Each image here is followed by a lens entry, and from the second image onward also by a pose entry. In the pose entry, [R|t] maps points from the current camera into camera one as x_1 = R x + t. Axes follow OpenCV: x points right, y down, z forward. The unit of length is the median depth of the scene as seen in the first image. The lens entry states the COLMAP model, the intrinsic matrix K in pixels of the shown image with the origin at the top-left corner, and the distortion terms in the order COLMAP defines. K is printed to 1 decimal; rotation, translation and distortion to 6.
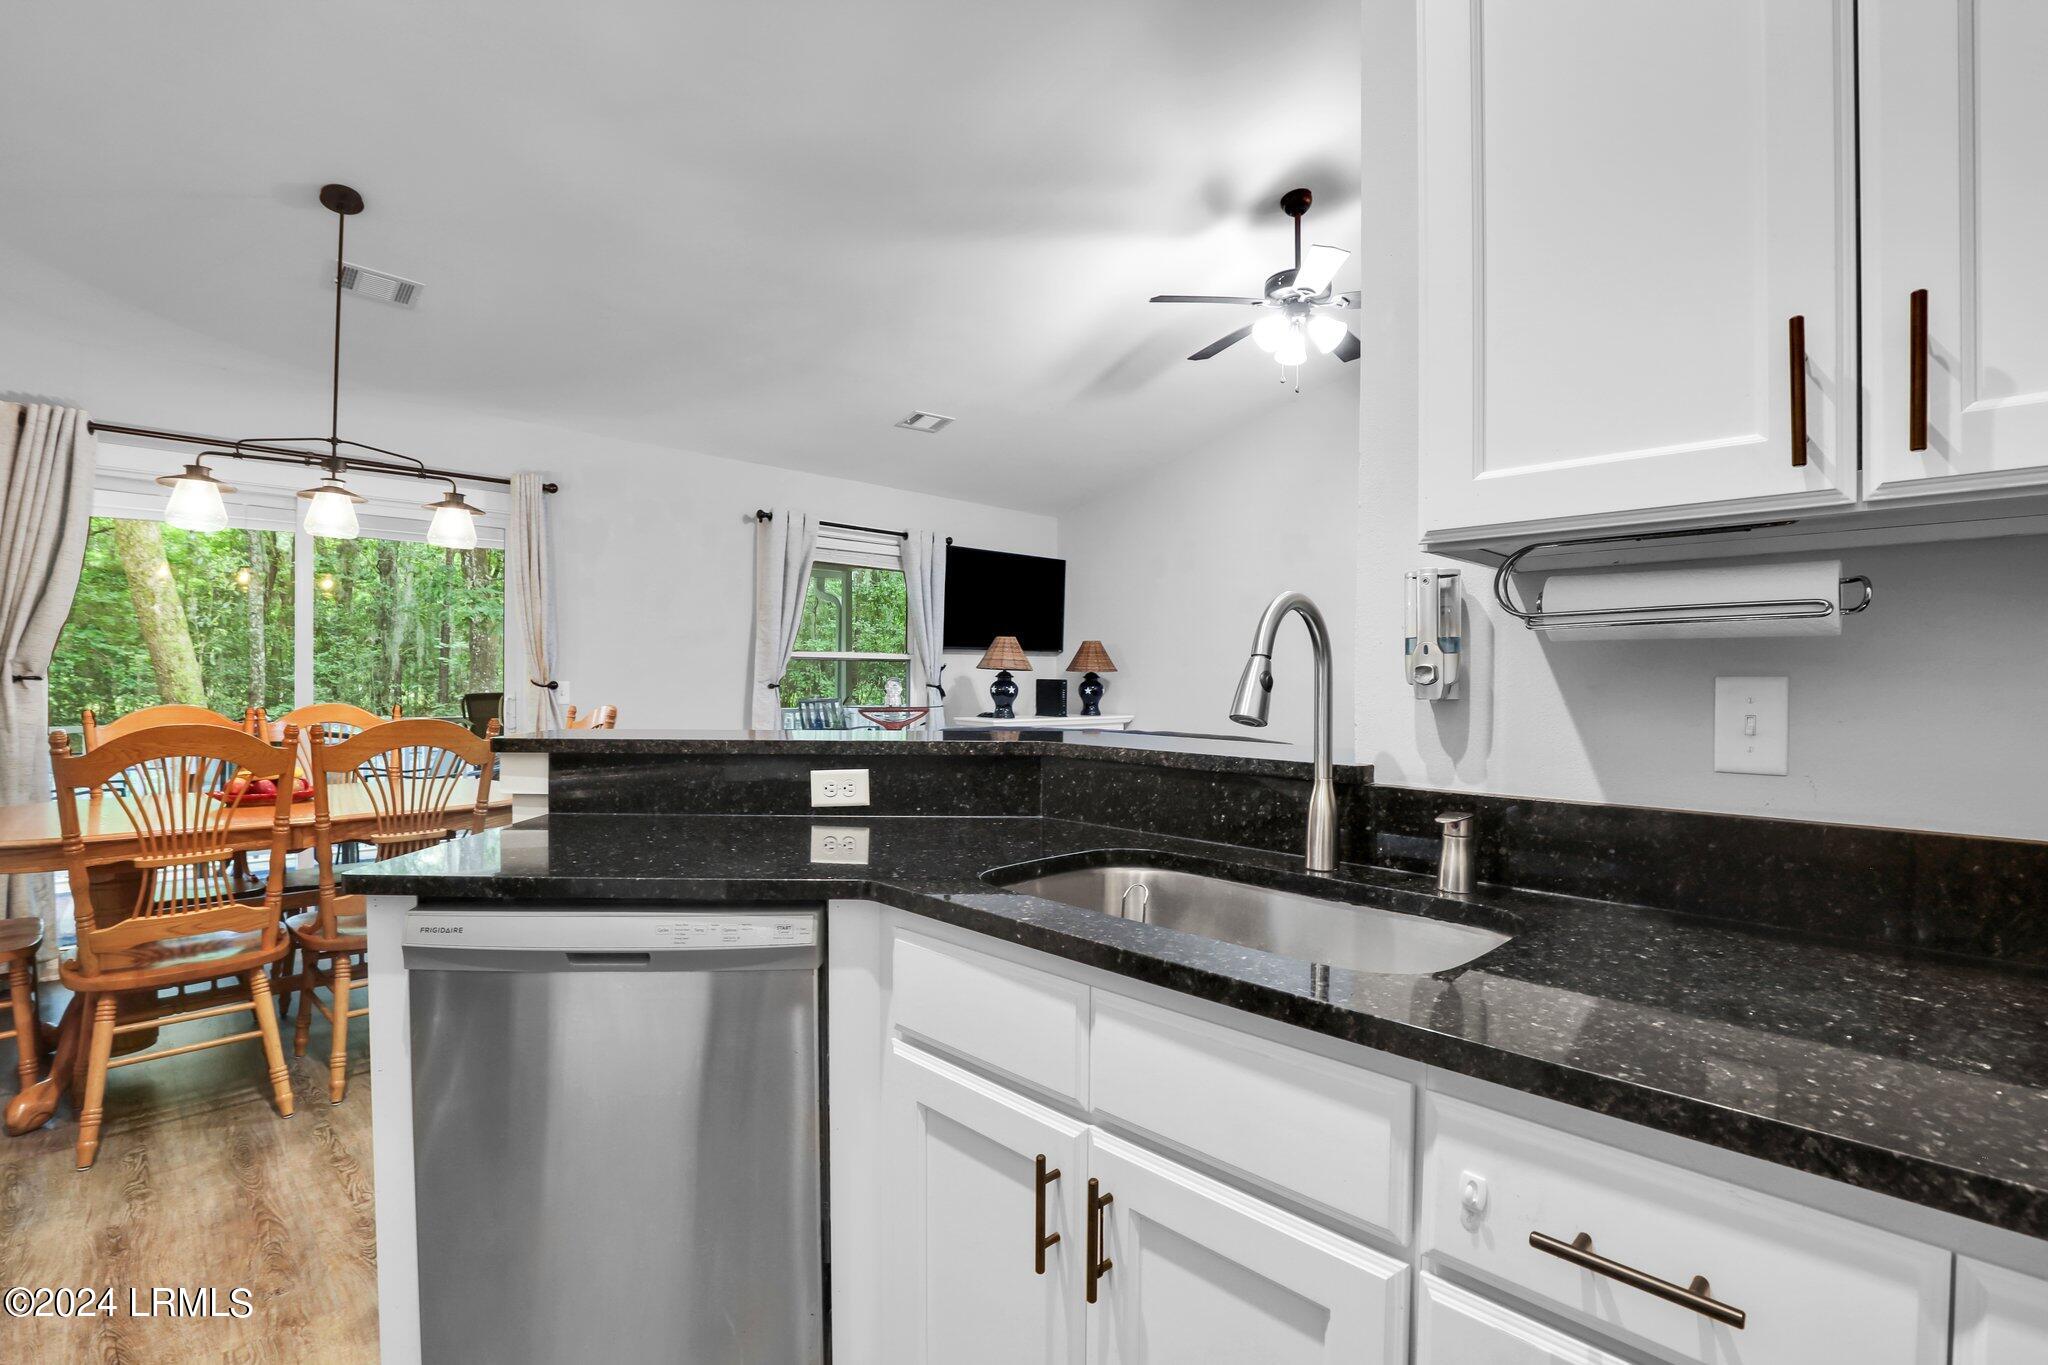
lens RADIAL K [[954.7, 0, 1022.1], [0, 954.7, 682.8], [0, 0, 1]] dist [-0.030883, 0.005241]
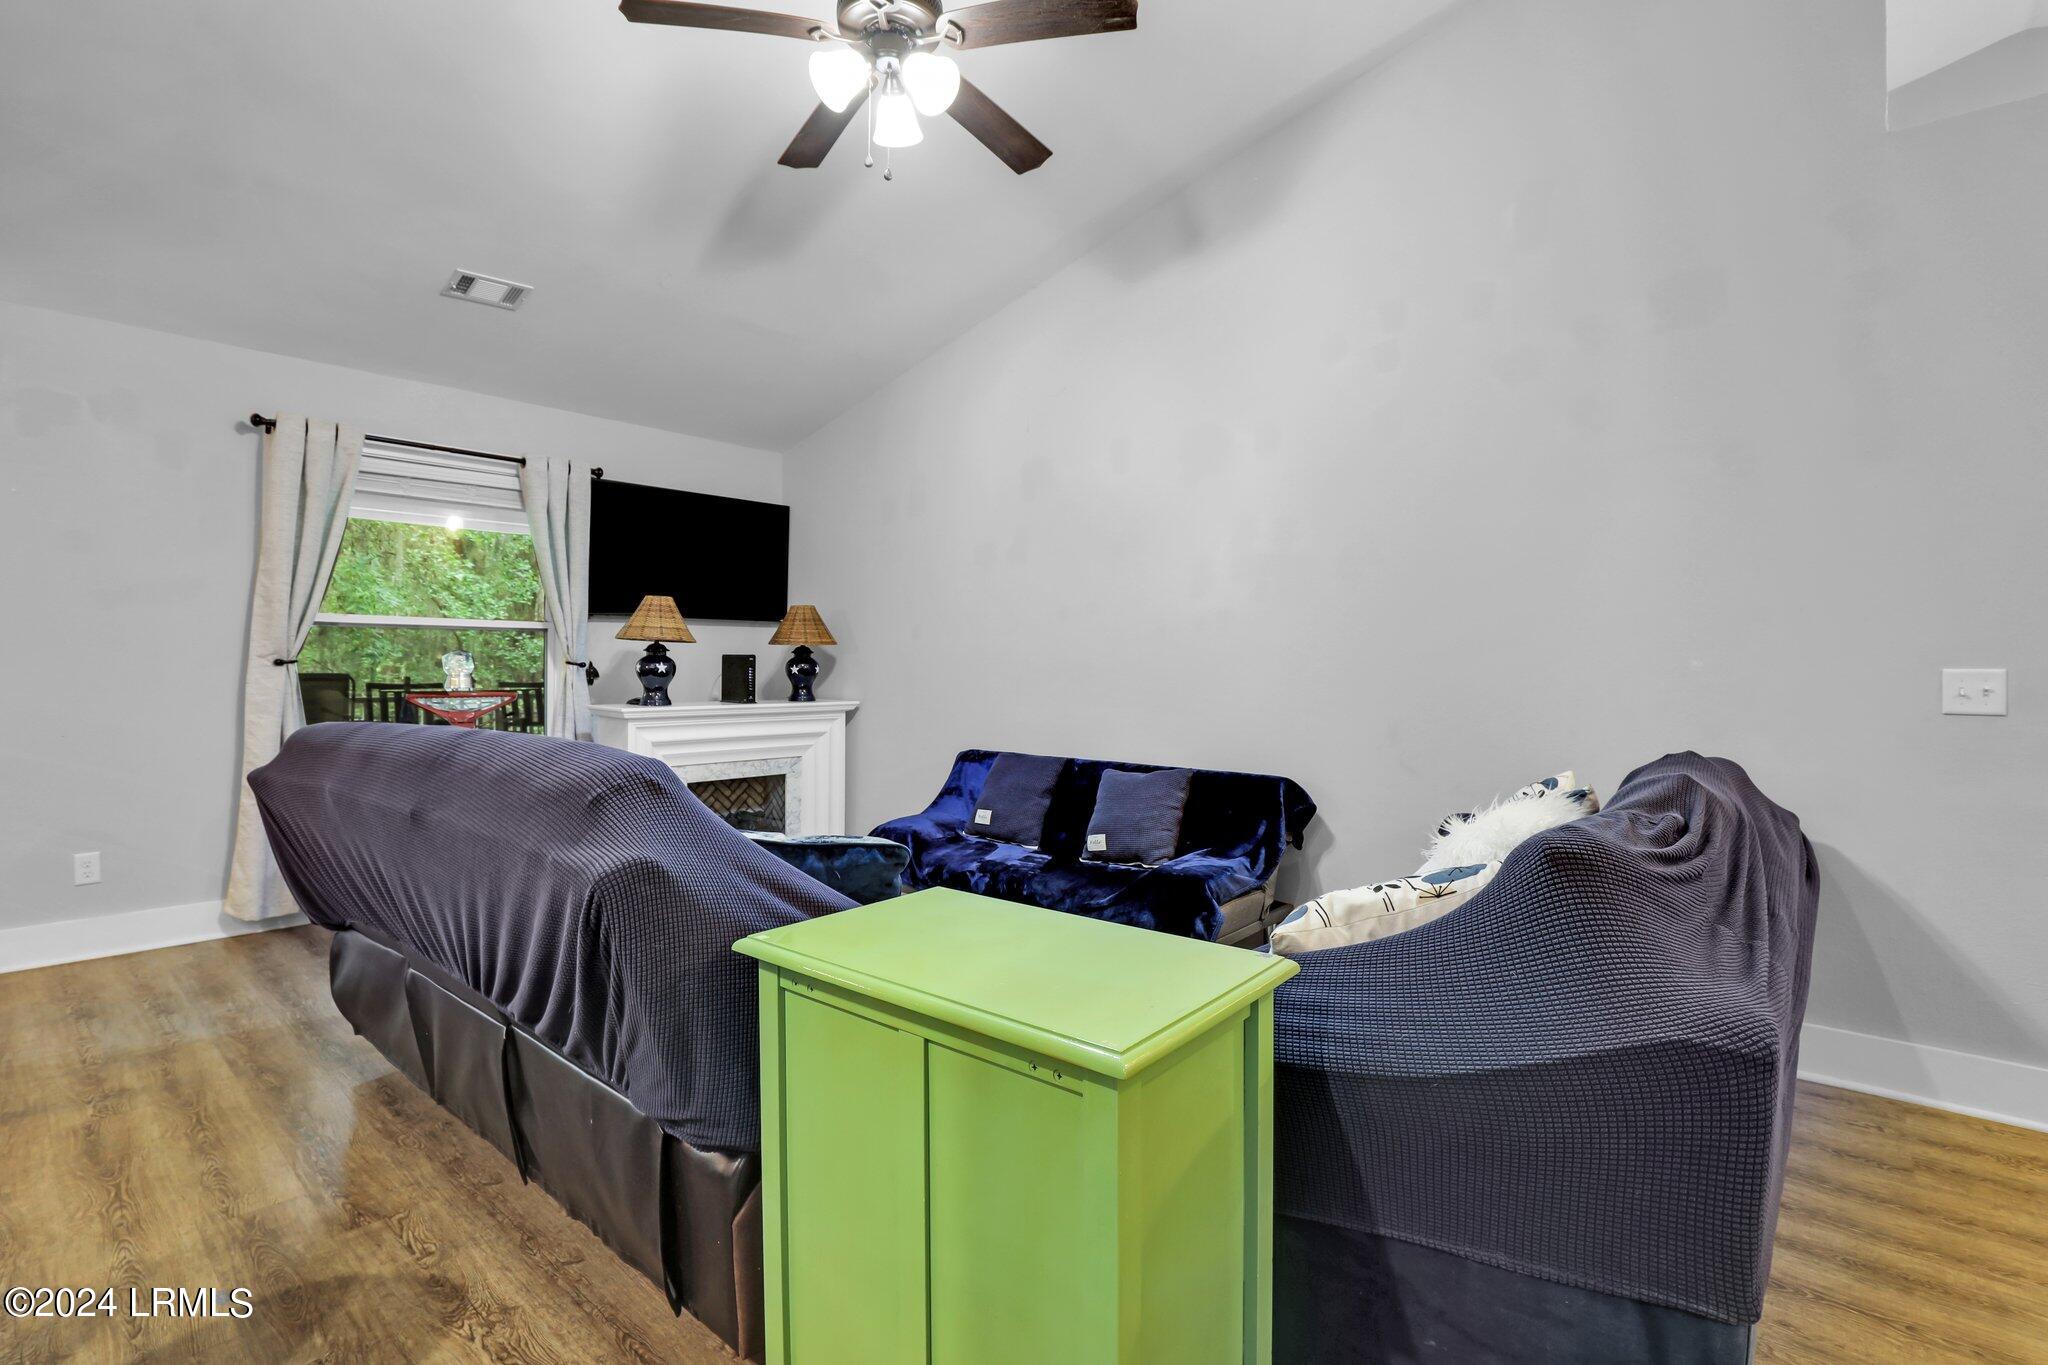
lens RADIAL K [[954.7, 0, 1021.8], [0, 954.7, 687.3], [0, 0, 1]] dist [-0.030883, 0.005241]
pose [[0.998465, -0.003520, 0.055283, 0.226644], [0.002372, 0.999780, 0.020831, 0.007721], [-0.055344, -0.020668, 0.998253, 0.236242]]
